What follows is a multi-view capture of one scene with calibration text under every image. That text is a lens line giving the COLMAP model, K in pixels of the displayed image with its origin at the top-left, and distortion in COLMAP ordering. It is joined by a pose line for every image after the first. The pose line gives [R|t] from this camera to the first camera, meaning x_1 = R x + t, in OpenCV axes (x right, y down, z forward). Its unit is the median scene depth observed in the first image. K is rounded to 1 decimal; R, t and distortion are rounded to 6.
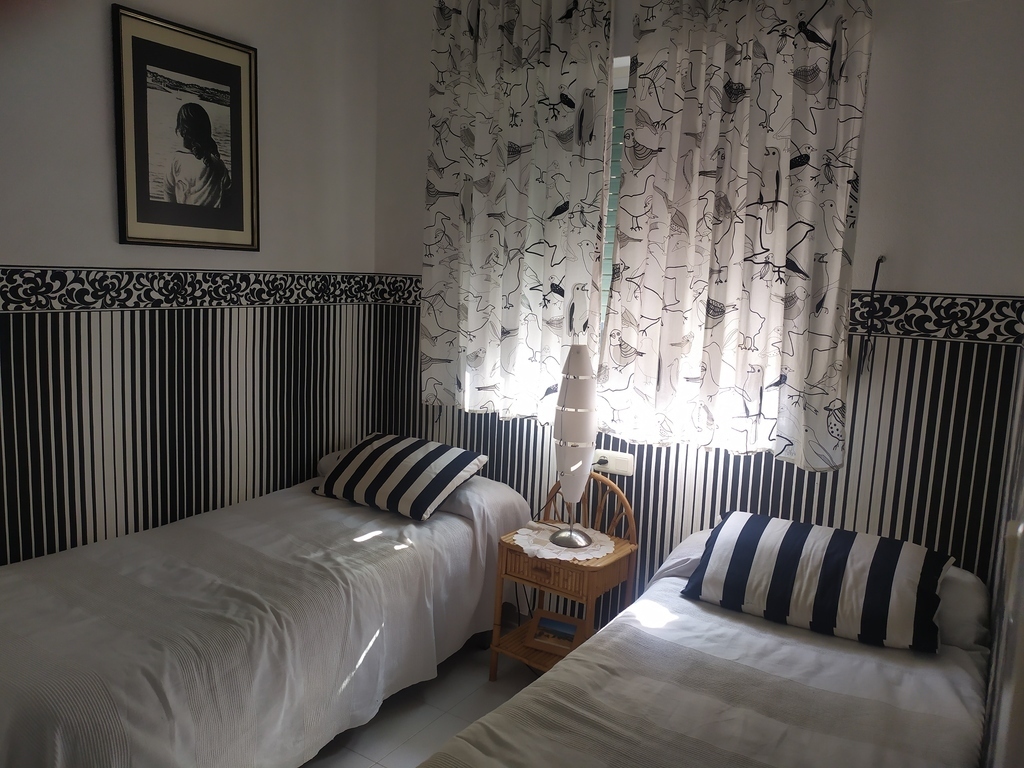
lens RADIAL K [[797.6, 0, 509.8], [0, 797.6, 337.6], [0, 0, 1]] dist [0.136747, -0.000892]
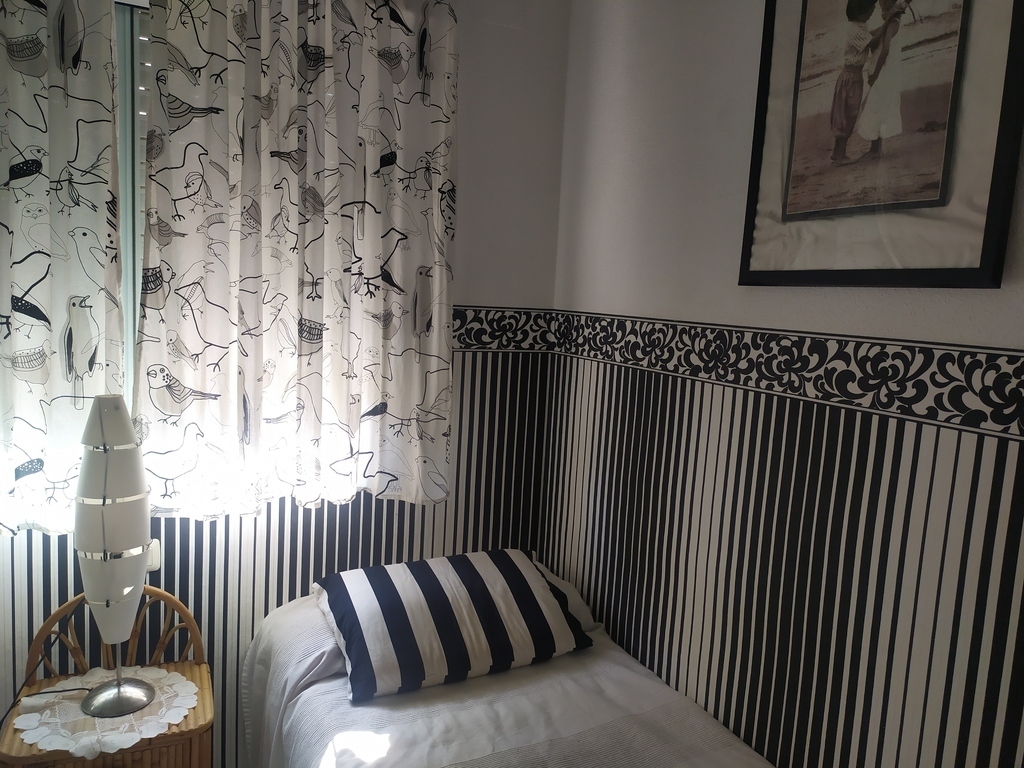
lens RADIAL K [[785.9, 0, 510.5], [0, 785.9, 351.6], [0, 0, 1]] dist [0.050039, -0.005013]
pose [[0.522051, -0.081493, 0.849012, -0.306371], [0.035000, 0.996633, 0.074141, -0.066932], [-0.852196, -0.008990, 0.523146, 0.434385]]
